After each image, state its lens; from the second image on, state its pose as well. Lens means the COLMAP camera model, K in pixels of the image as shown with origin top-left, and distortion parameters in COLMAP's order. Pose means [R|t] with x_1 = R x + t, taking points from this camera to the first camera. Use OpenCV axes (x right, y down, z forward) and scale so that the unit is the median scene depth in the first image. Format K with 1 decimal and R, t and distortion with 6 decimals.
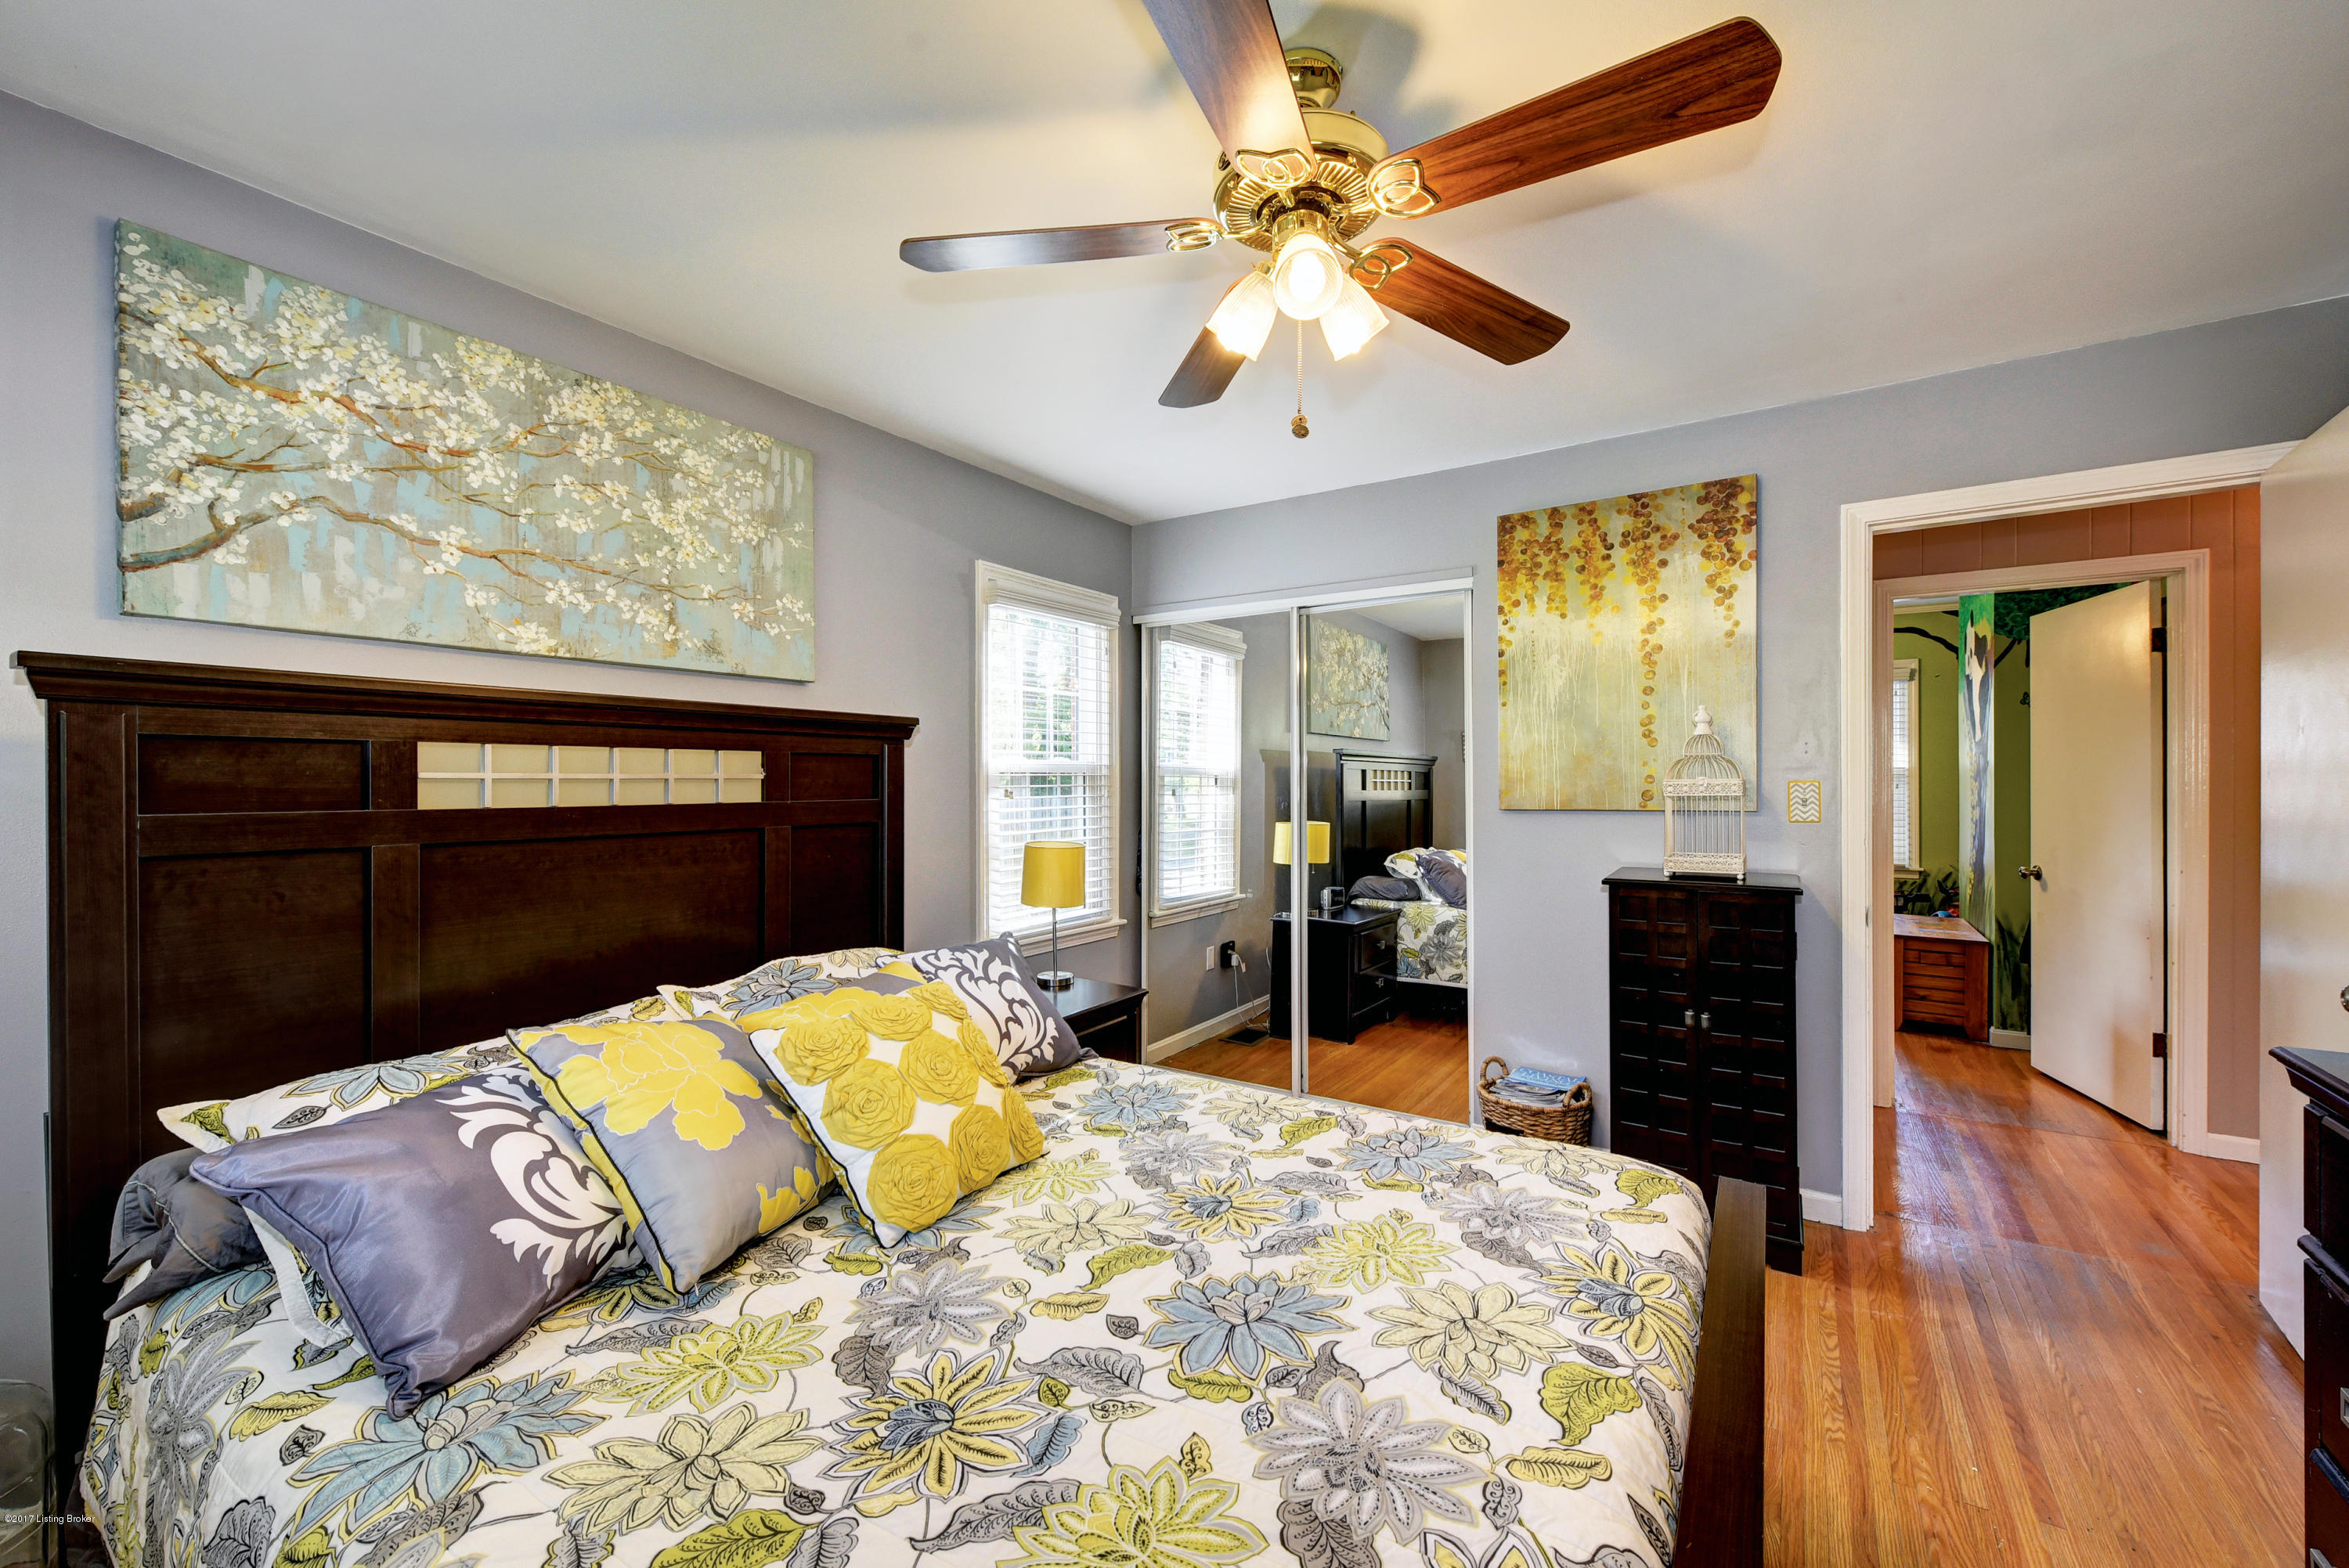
lens RADIAL K [[921.1, 0, 1177.2], [0, 921.1, 783.6], [0, 0, 1]] dist [0.001135, -0.000250]
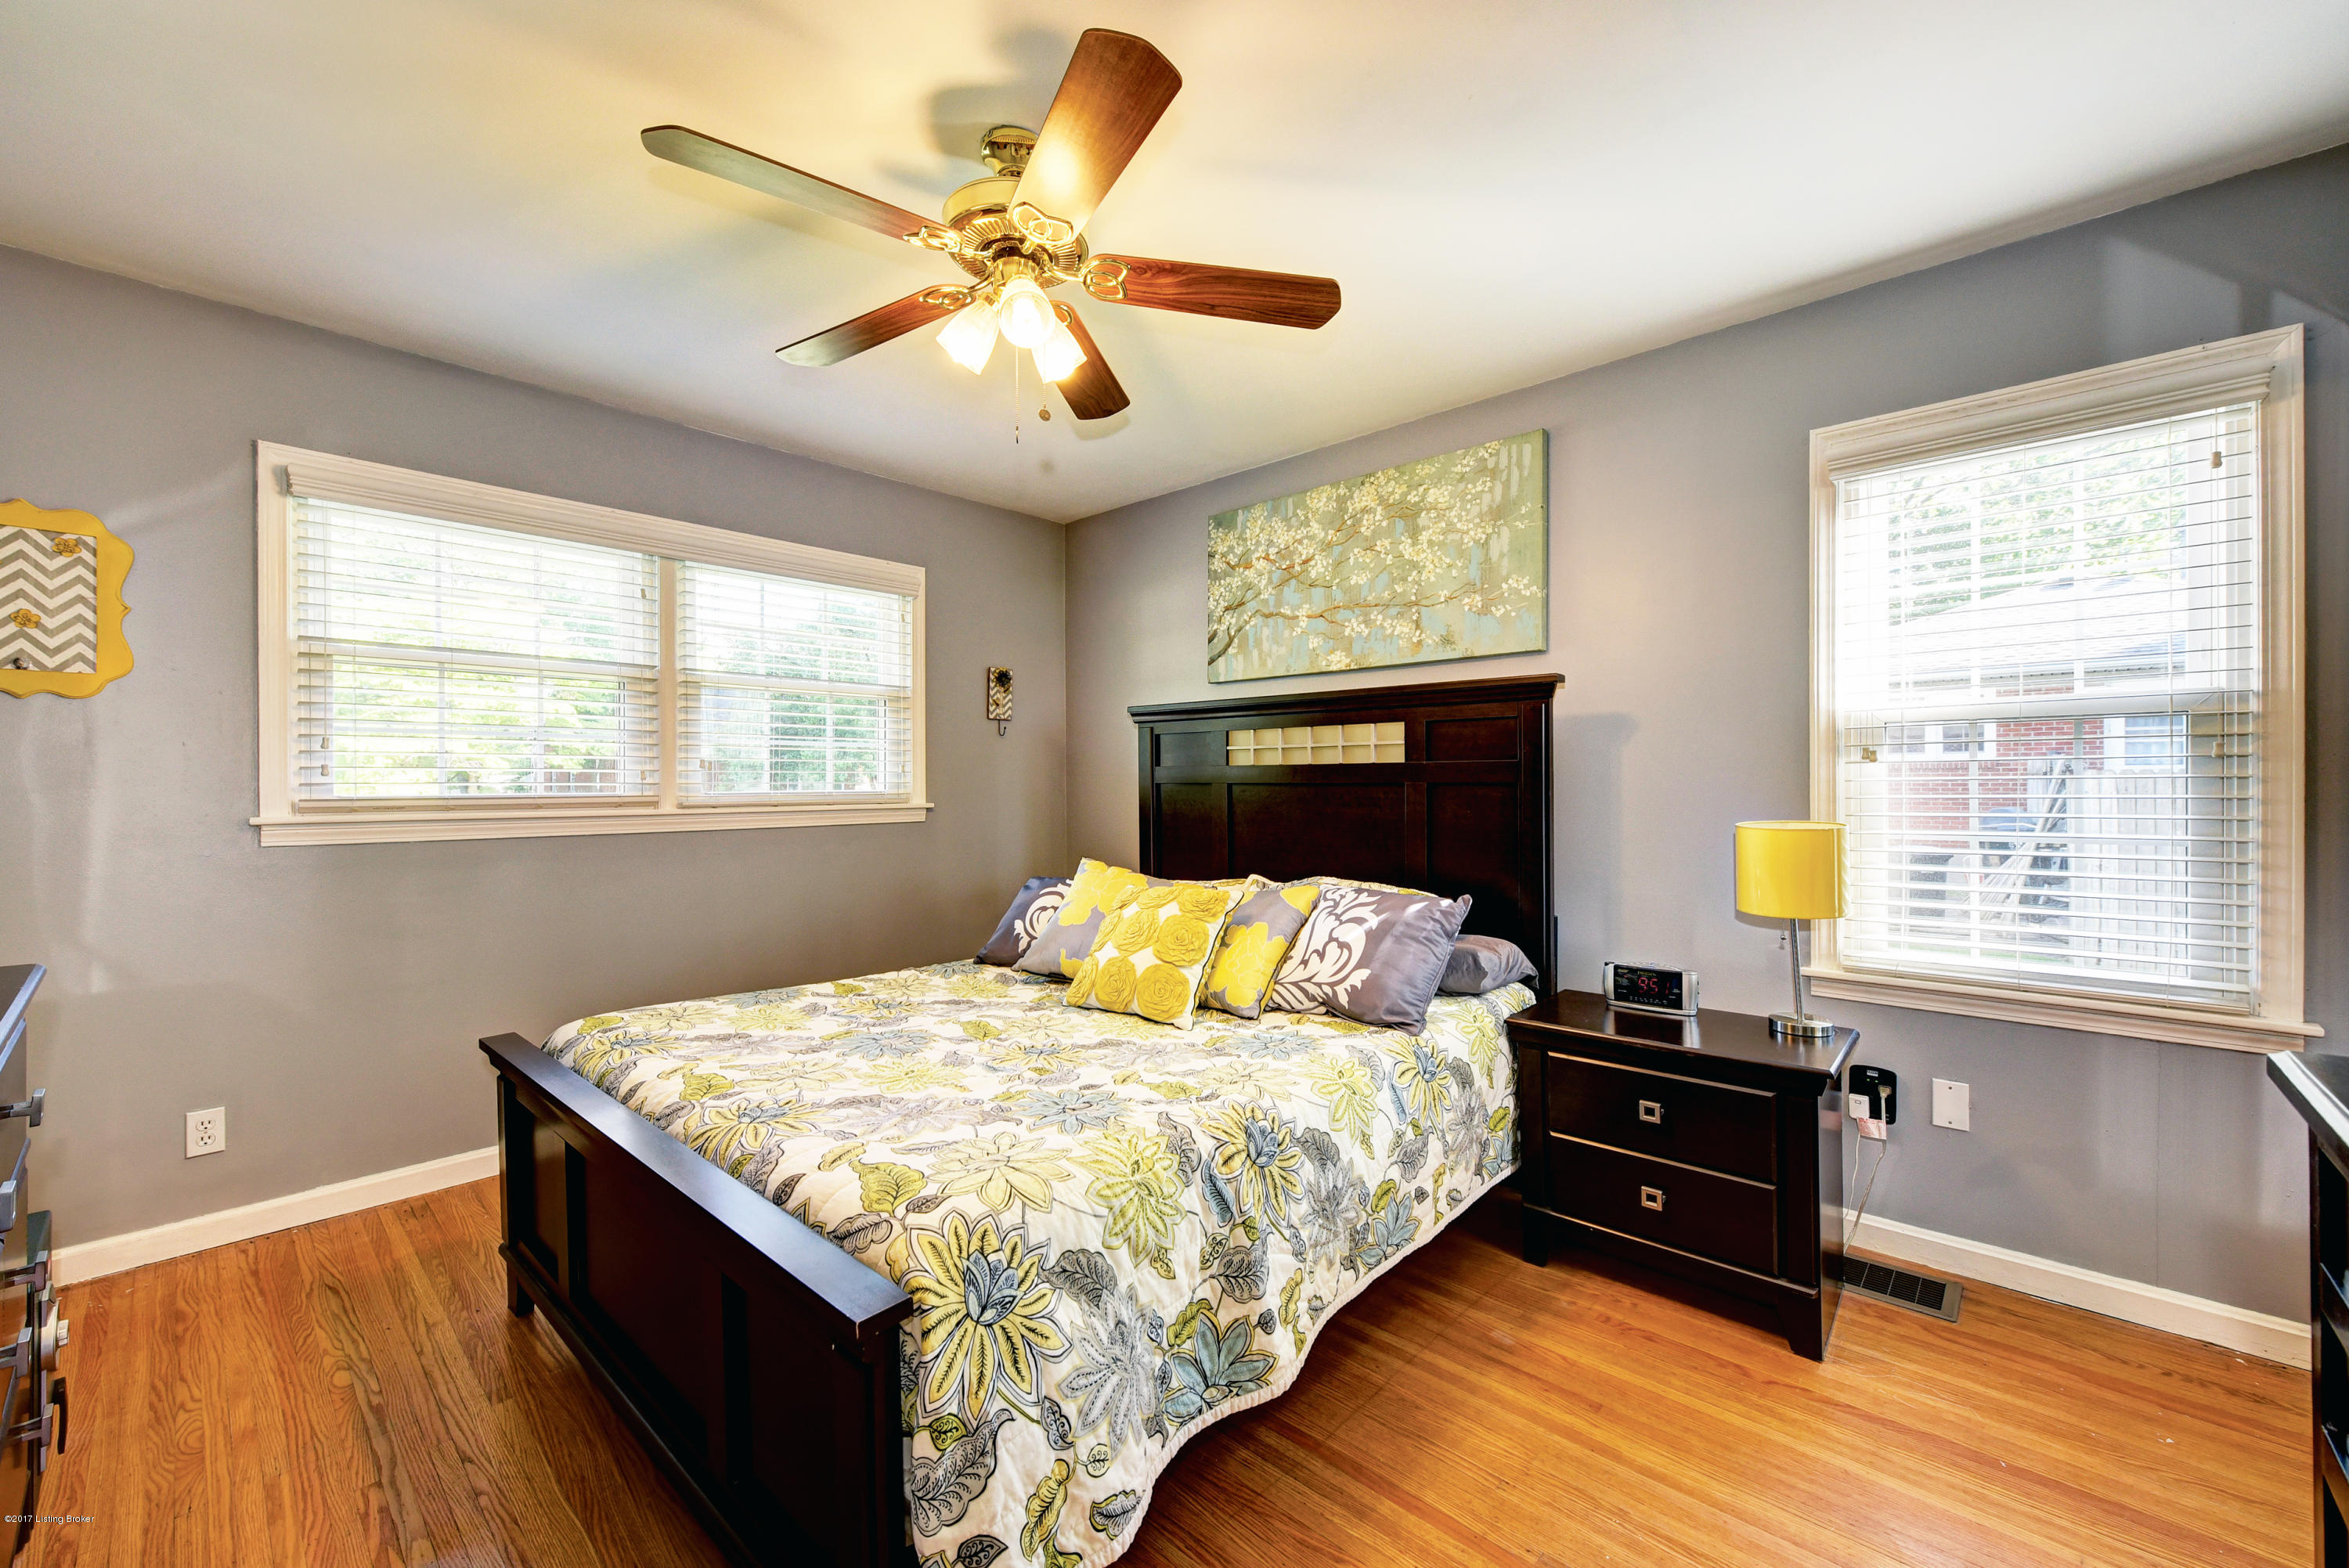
lens RADIAL K [[921.1, 0, 1174.9], [0, 921.1, 784.3], [0, 0, 1]] dist [0.001135, -0.000250]
pose [[-0.159585, 0.002901, -0.987180, 0.903330], [-0.000109, 0.999996, 0.002956, 0.050194], [0.987184, 0.000580, -0.159584, 0.972067]]
